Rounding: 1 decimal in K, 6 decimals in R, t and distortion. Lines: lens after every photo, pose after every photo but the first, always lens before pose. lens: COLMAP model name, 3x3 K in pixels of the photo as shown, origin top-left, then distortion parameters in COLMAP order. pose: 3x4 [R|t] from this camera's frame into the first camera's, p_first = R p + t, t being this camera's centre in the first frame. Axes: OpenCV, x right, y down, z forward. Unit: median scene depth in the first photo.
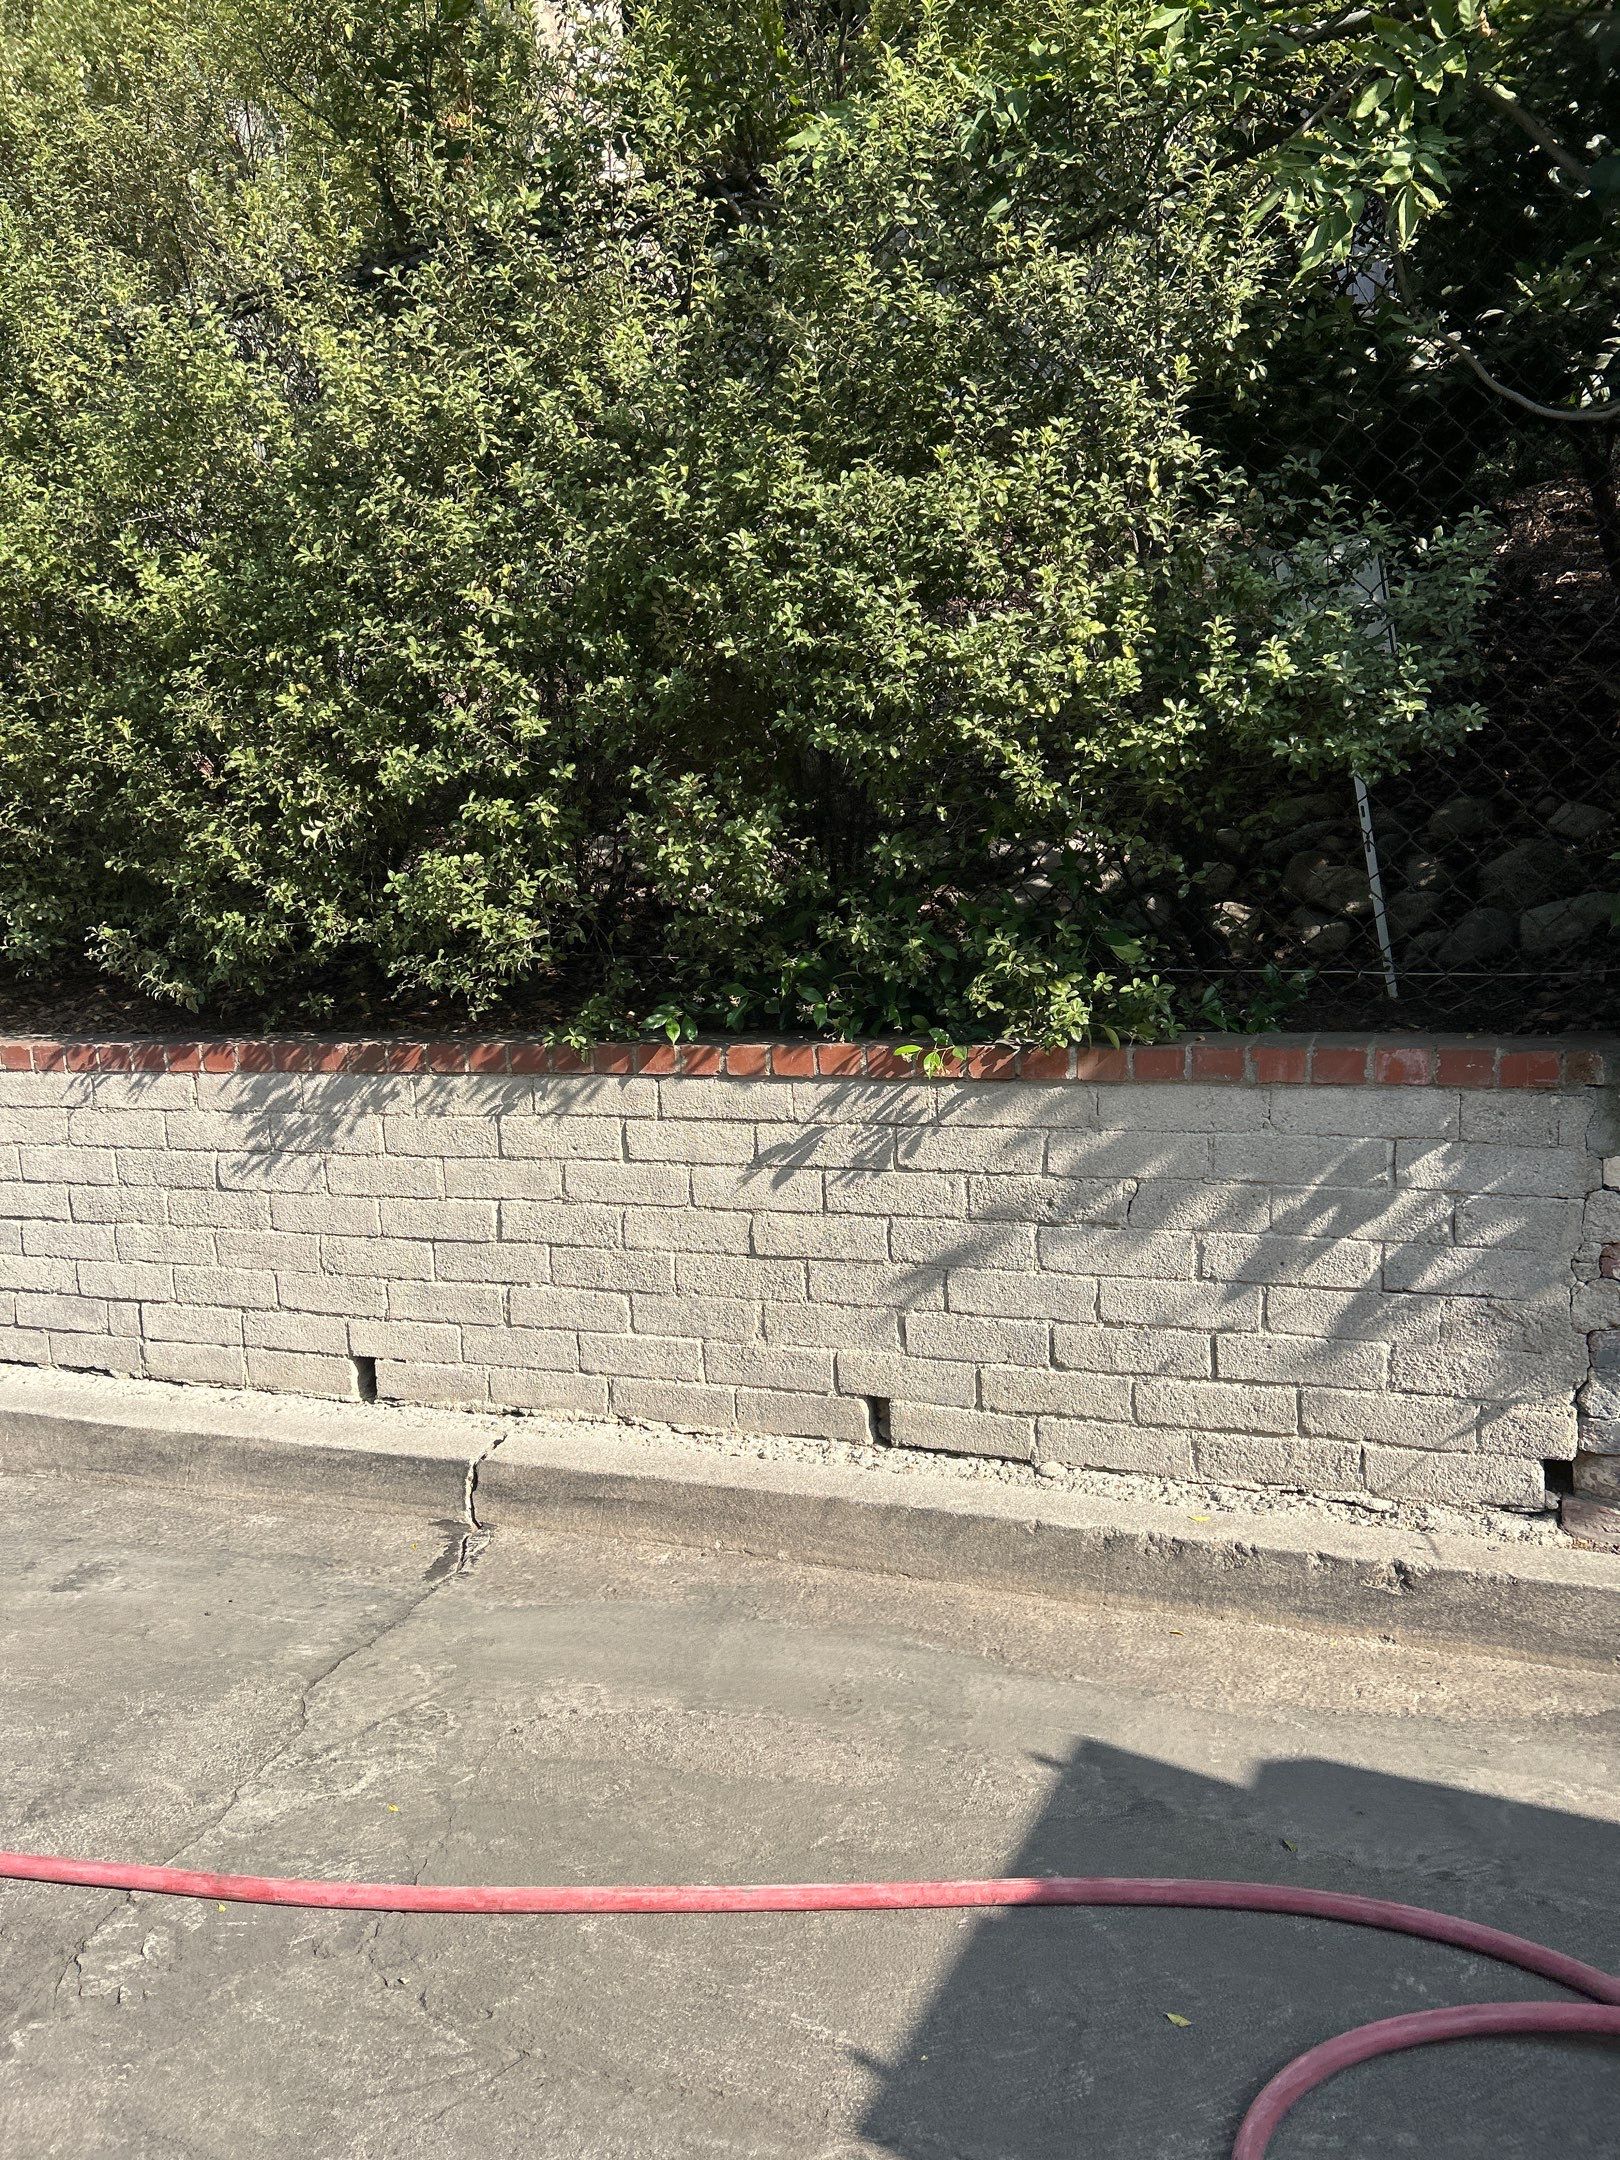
lens RADIAL K [[1627.3, 0, 817.1], [0, 1627.3, 1072.1], [0, 0, 1]] dist [0.050914, -0.061019]
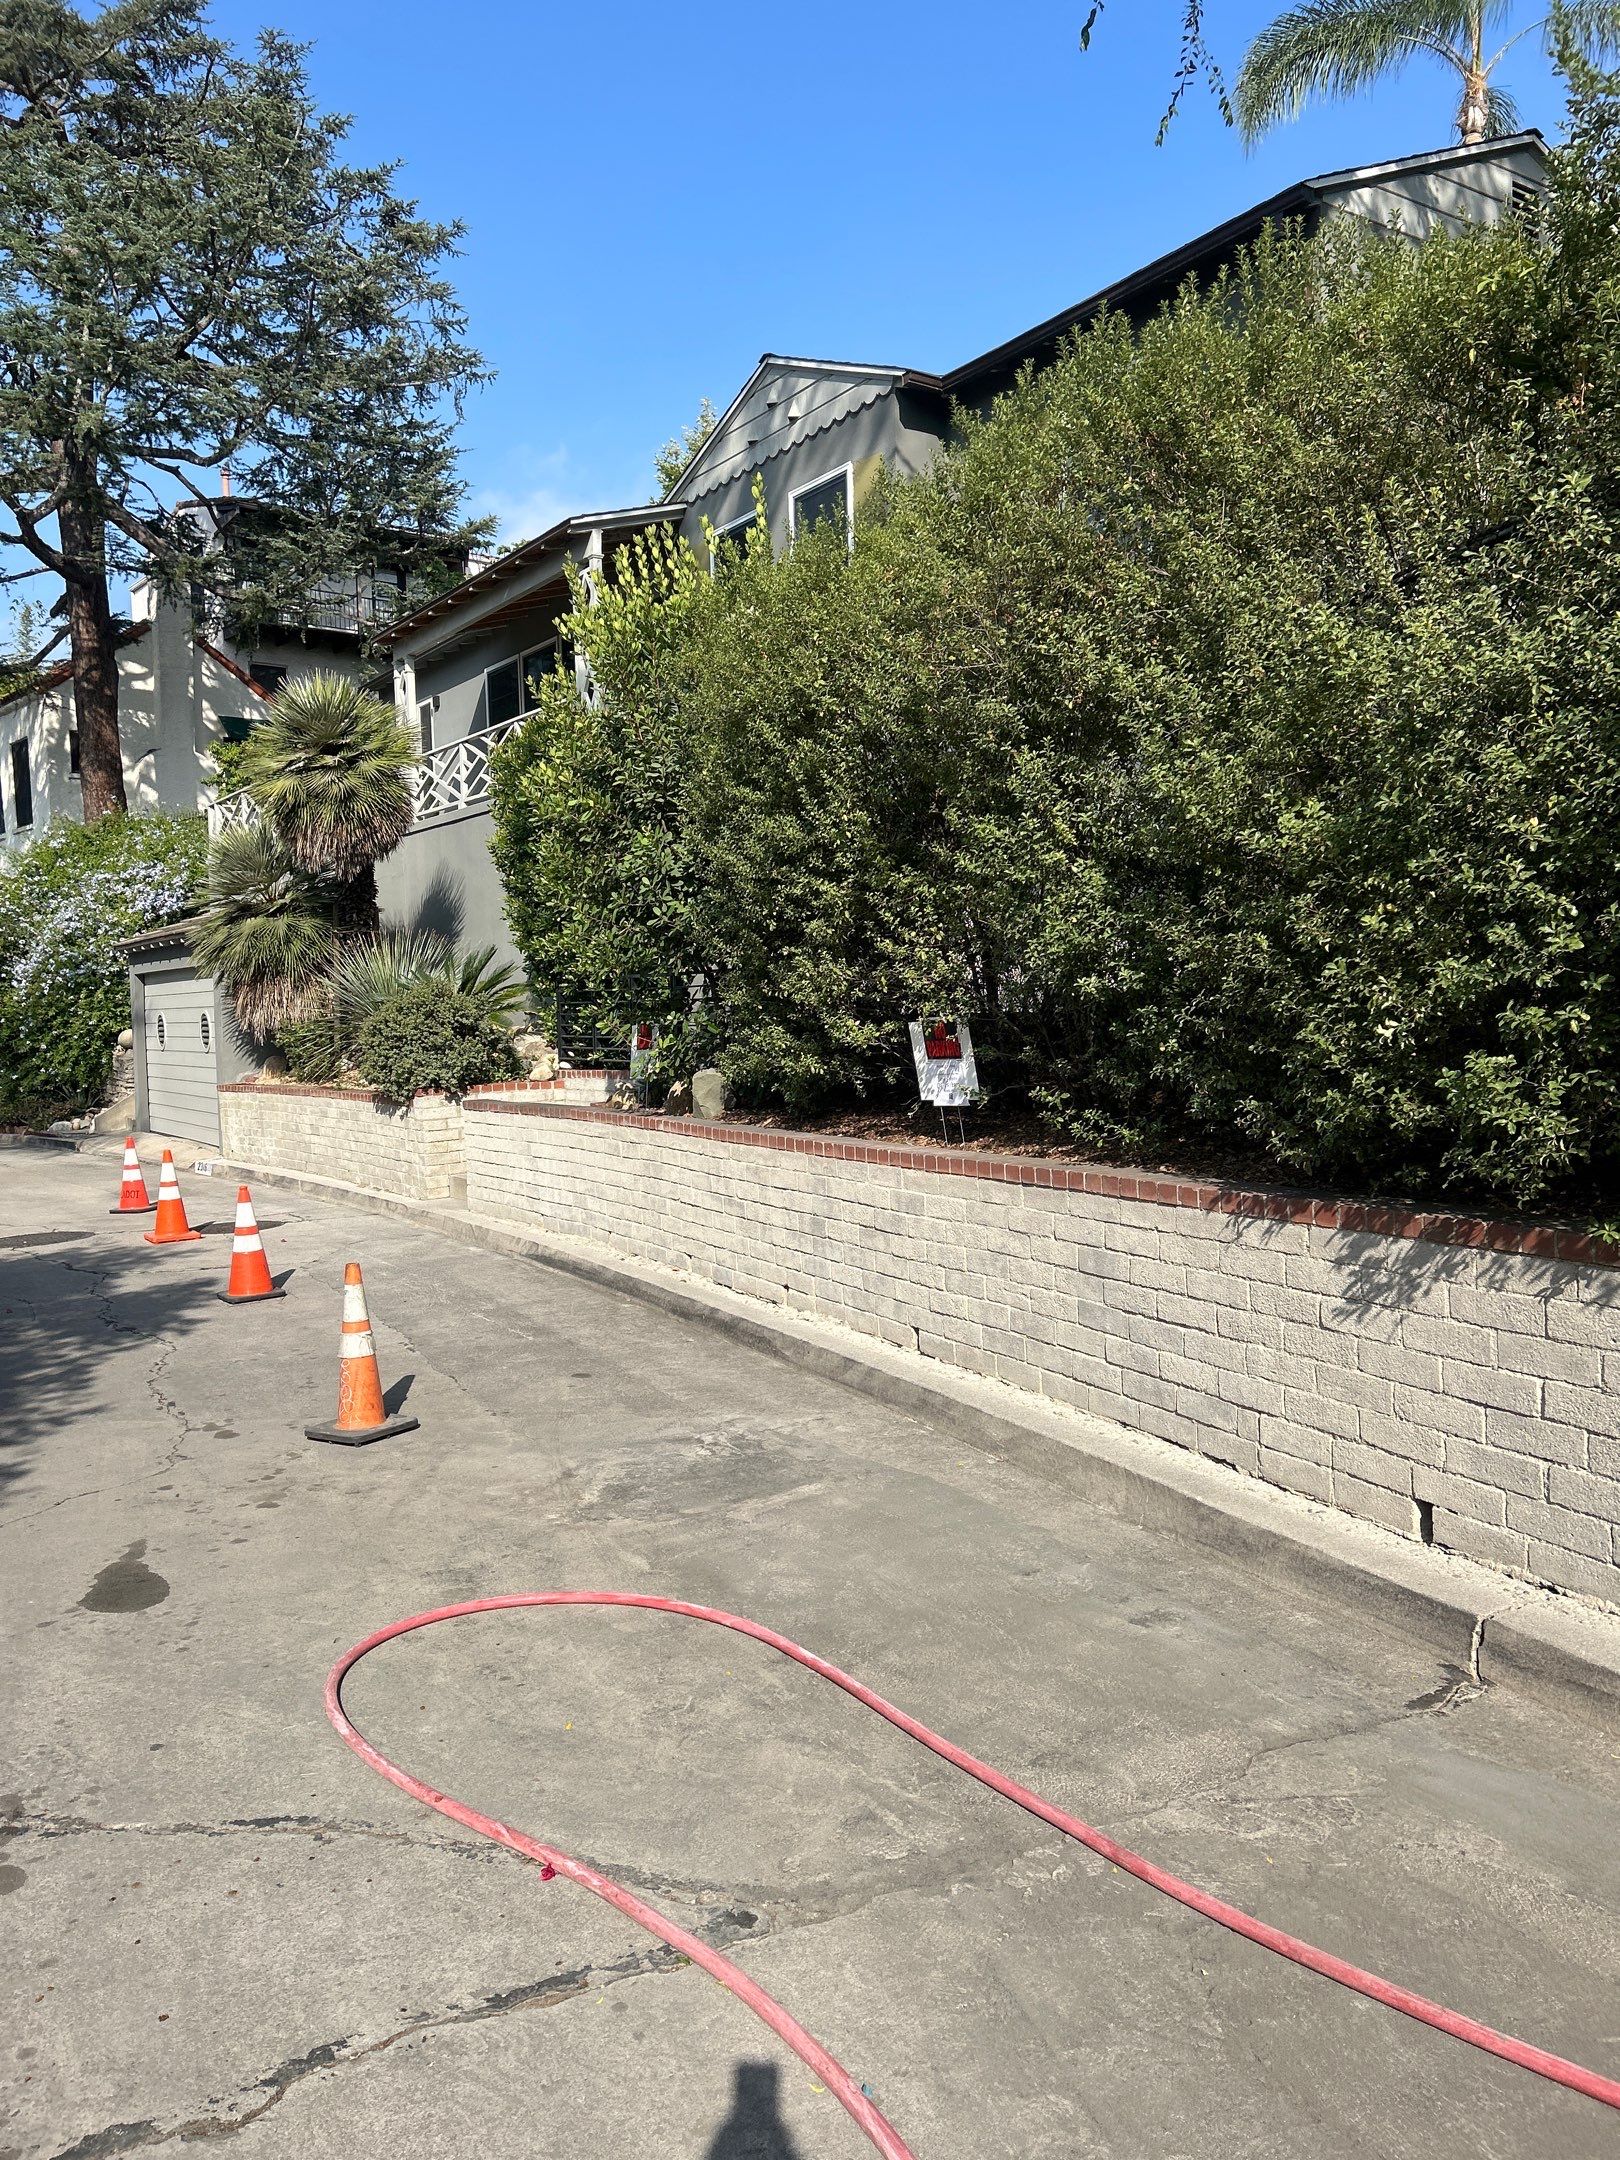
lens RADIAL K [[1627.3, 0, 805.9], [0, 1627.3, 1093.8], [0, 0, 1]] dist [0.050914, -0.061019]
pose [[0.688962, 0.046238, -0.723321, 0.244946], [-0.092801, 0.995377, -0.024763, -0.035460], [0.718832, 0.084185, 0.690067, -0.087889]]
